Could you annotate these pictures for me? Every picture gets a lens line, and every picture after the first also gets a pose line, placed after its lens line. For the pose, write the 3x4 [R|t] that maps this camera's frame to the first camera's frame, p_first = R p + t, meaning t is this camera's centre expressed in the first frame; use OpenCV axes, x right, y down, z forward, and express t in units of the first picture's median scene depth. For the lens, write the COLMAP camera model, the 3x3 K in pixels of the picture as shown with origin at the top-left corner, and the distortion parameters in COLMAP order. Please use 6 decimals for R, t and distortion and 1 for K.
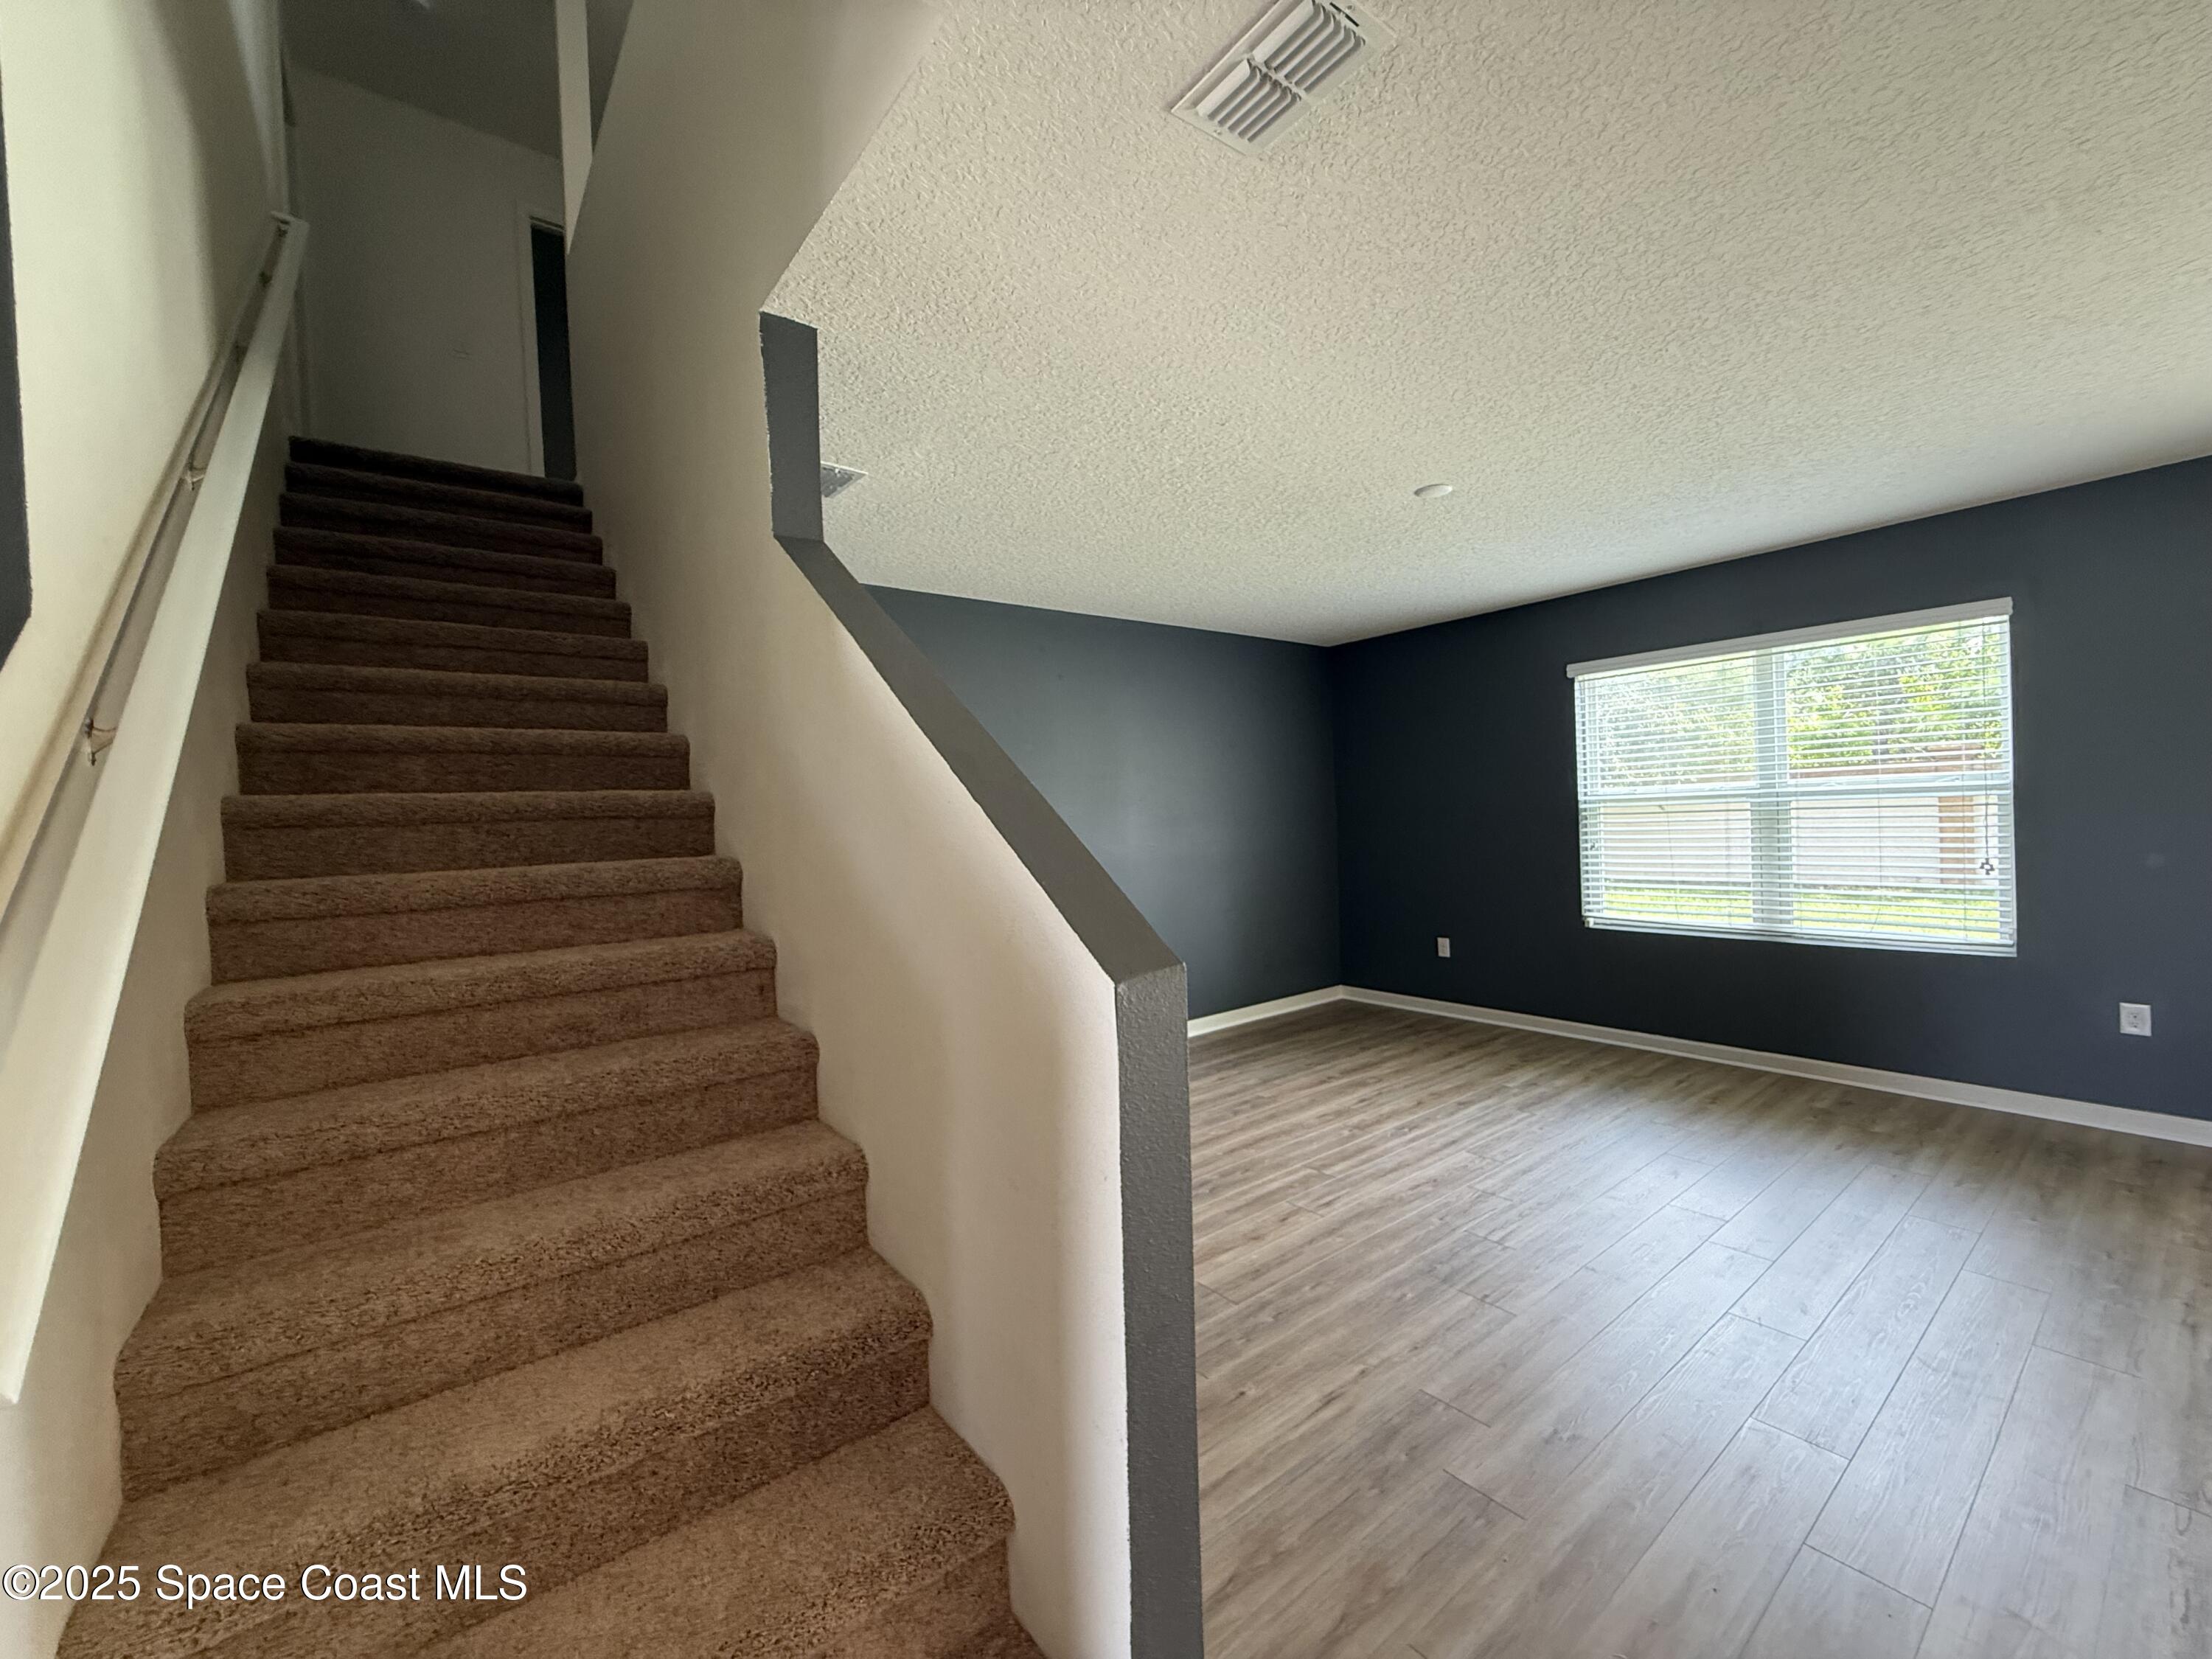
lens RADIAL K [[877.5, 0, 1106.9], [0, 877.5, 830.1], [0, 0, 1]] dist [0.001953, -0.000092]
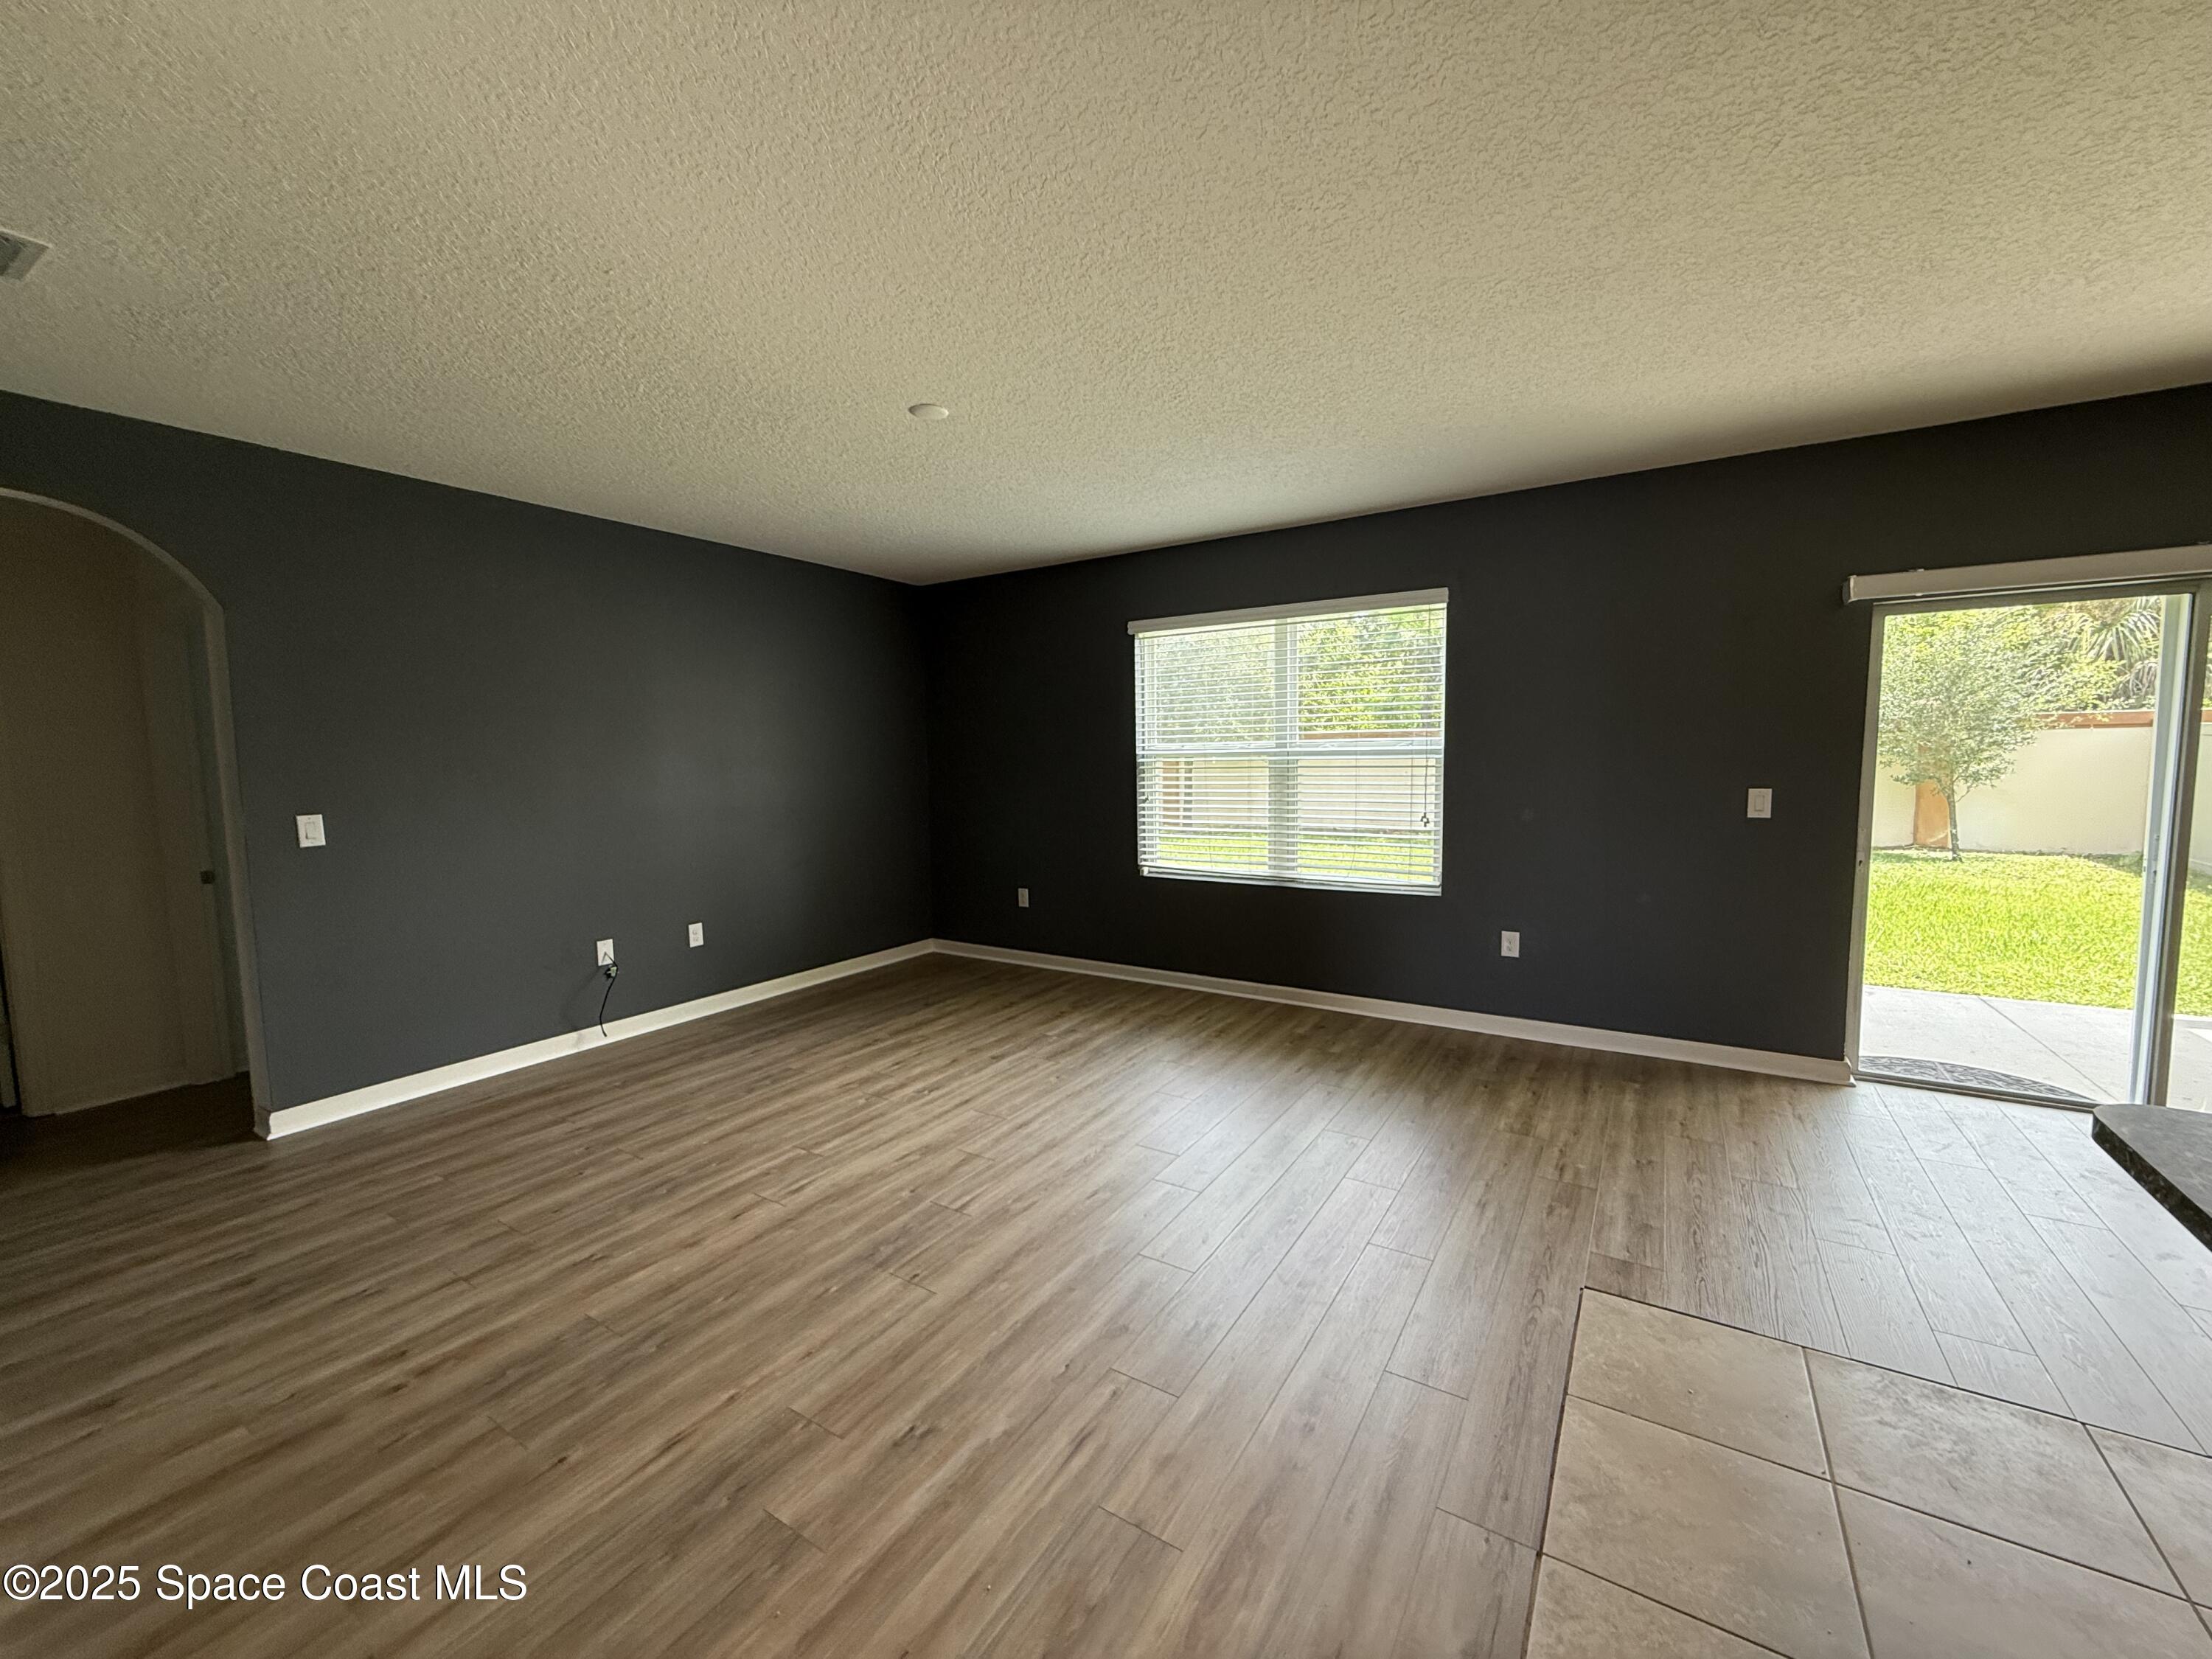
lens RADIAL K [[877.5, 0, 1099.4], [0, 877.5, 831.9], [0, 0, 1]] dist [0.001953, -0.000092]
pose [[0.941078, -0.005098, 0.338150, 0.187614], [-0.016366, 0.998028, 0.060593, -0.006094], [-0.337792, -0.062557, 0.939139, 0.043941]]
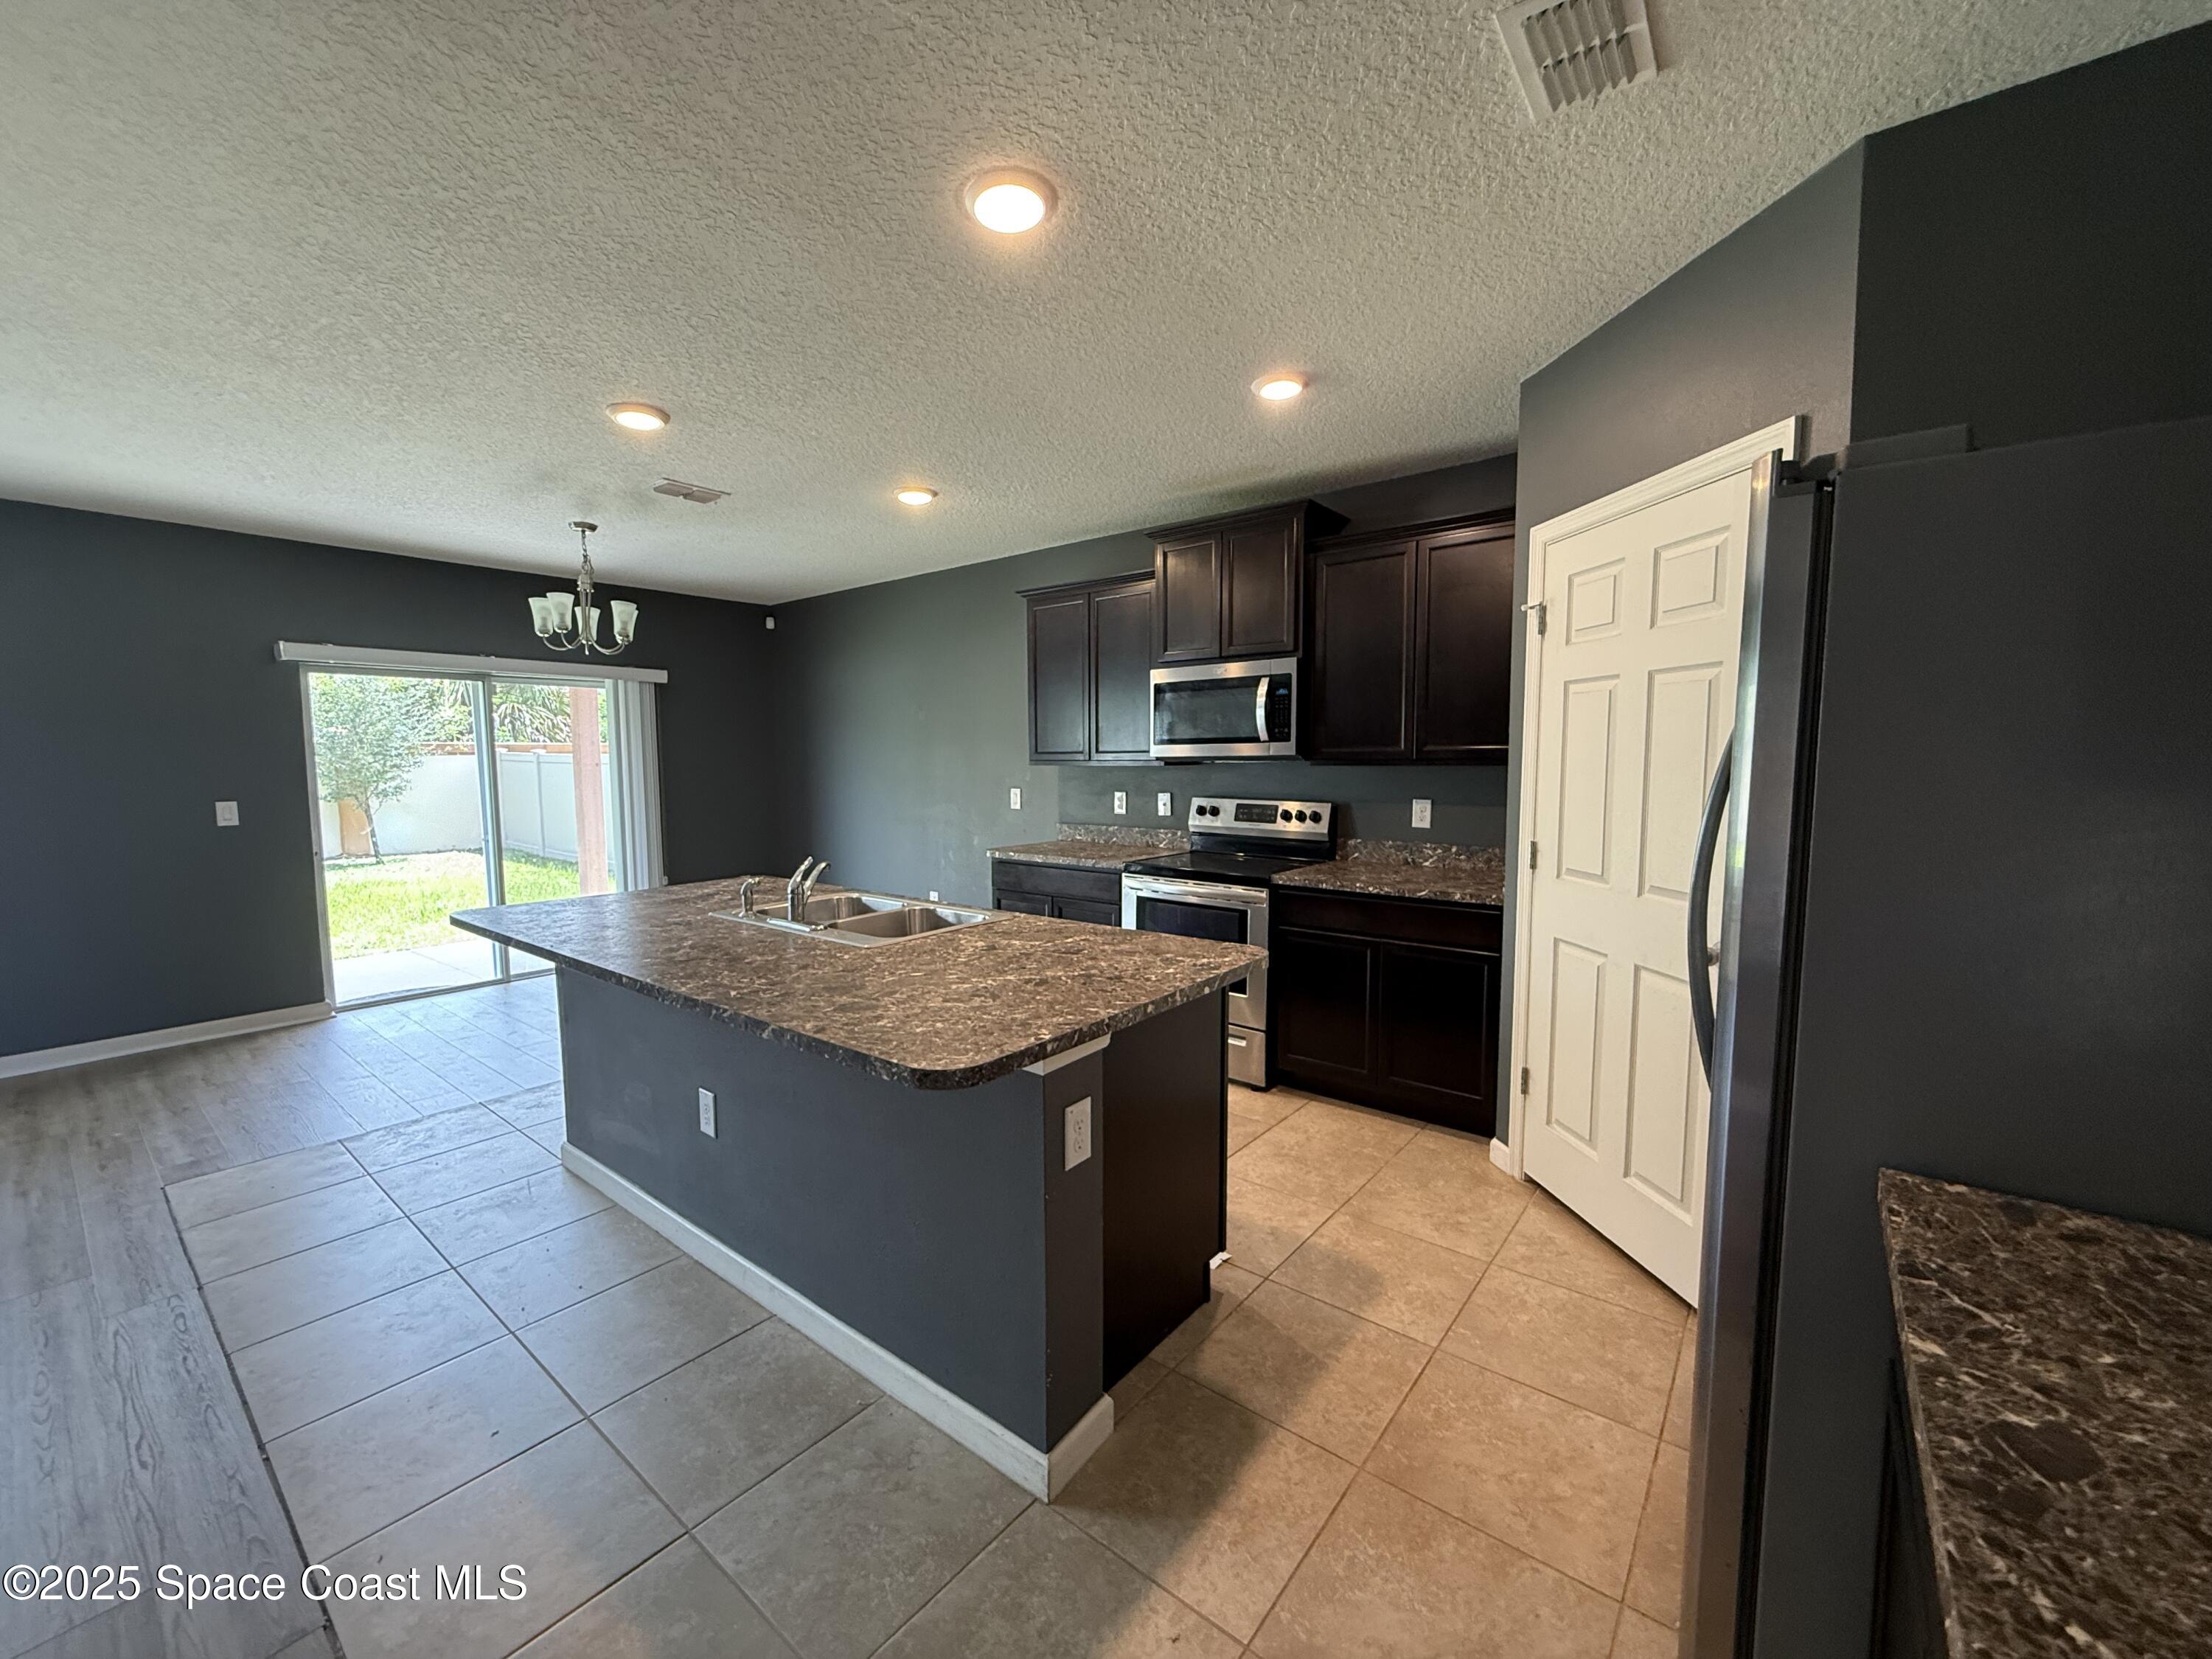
lens RADIAL K [[877.5, 0, 1101.1], [0, 877.5, 834.2], [0, 0, 1]] dist [0.001953, -0.000092]
pose [[-0.238040, -0.041999, 0.970347, -0.221569], [0.029482, 0.998292, 0.050441, 0.011049], [-0.970808, 0.040614, -0.236396, -0.148170]]
